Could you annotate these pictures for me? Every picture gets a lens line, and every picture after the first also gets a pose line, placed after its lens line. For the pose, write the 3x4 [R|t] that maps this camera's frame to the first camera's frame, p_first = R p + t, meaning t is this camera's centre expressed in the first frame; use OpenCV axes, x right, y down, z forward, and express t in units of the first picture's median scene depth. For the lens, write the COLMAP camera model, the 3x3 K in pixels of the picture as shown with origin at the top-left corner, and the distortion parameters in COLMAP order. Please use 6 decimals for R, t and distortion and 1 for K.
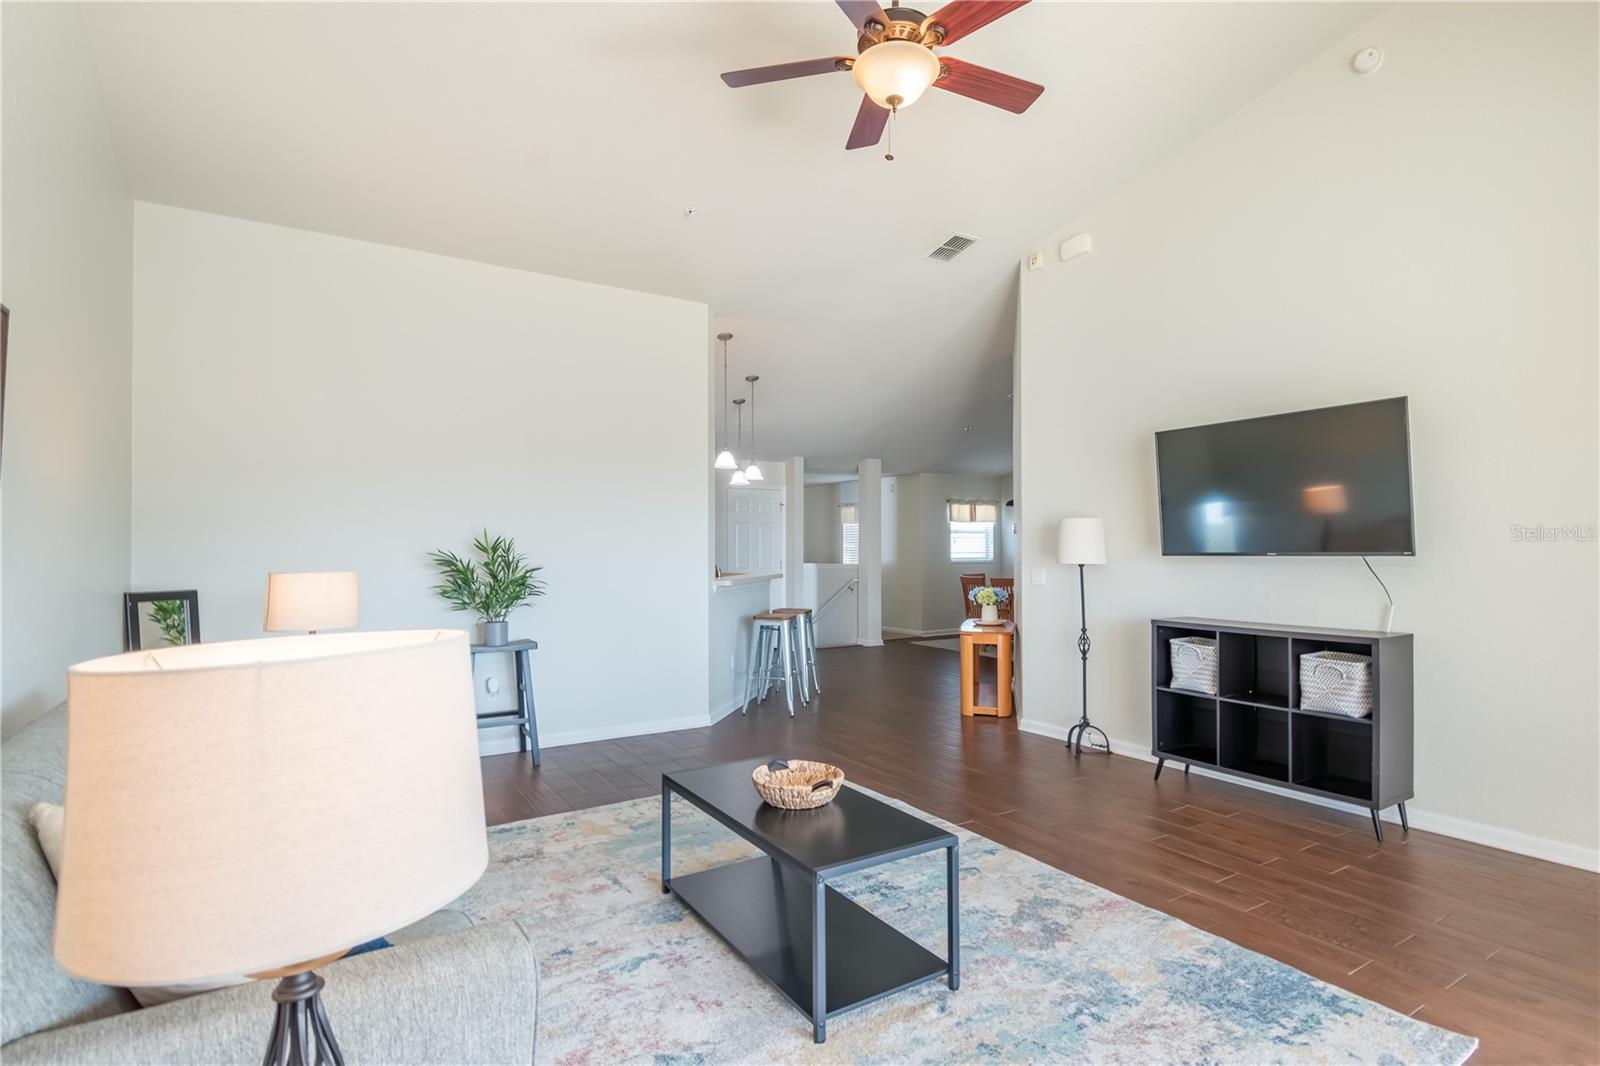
lens RADIAL K [[787.8, 0, 804.2], [0, 787.8, 541.8], [0, 0, 1]] dist [0.015264, -0.013821]
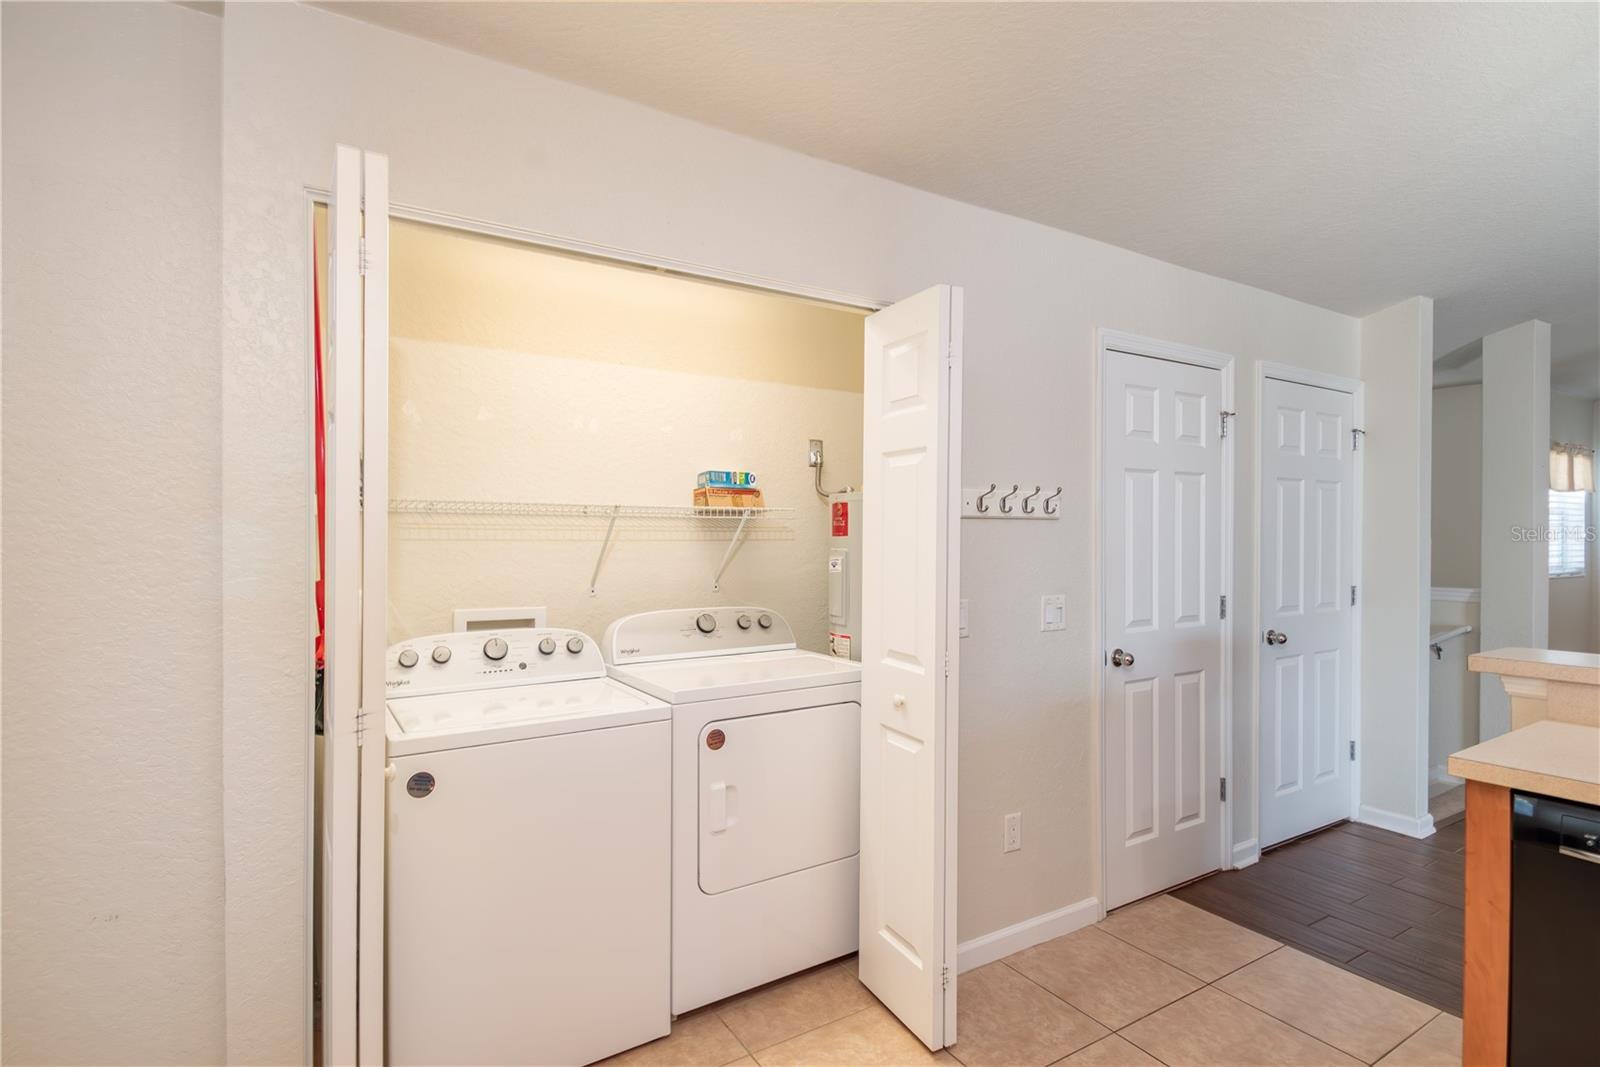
lens RADIAL K [[787.8, 0, 824.7], [0, 787.8, 540.4], [0, 0, 1]] dist [0.015264, -0.013821]
pose [[0.999988, 0.002689, 0.004083, -0.721830], [-0.002719, 0.999970, 0.007270, 0.006068], [-0.004063, -0.007281, 0.999965, 1.680580]]
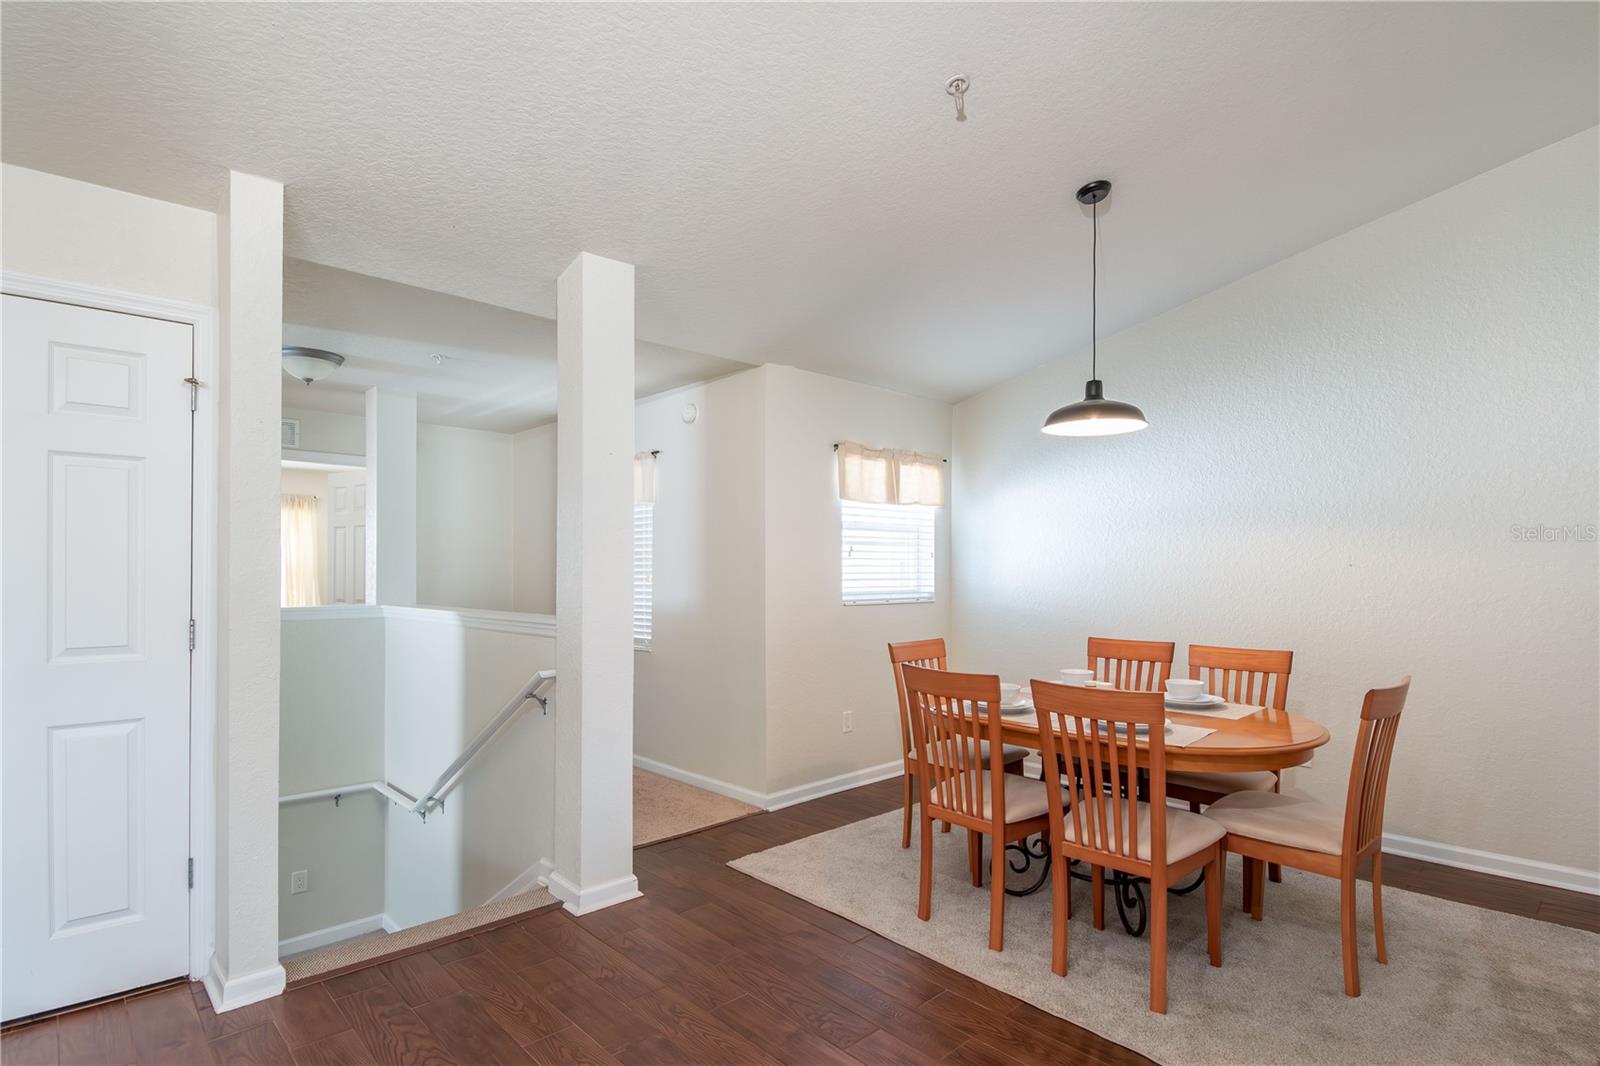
lens RADIAL K [[787.8, 0, 801.4], [0, 787.8, 568.5], [0, 0, 1]] dist [0.015264, -0.013821]
pose [[0.979308, 0.010002, 0.202129, 0.272071], [-0.012936, 0.999829, 0.013202, 0.010504], [-0.201962, -0.015544, 0.979270, 1.928084]]
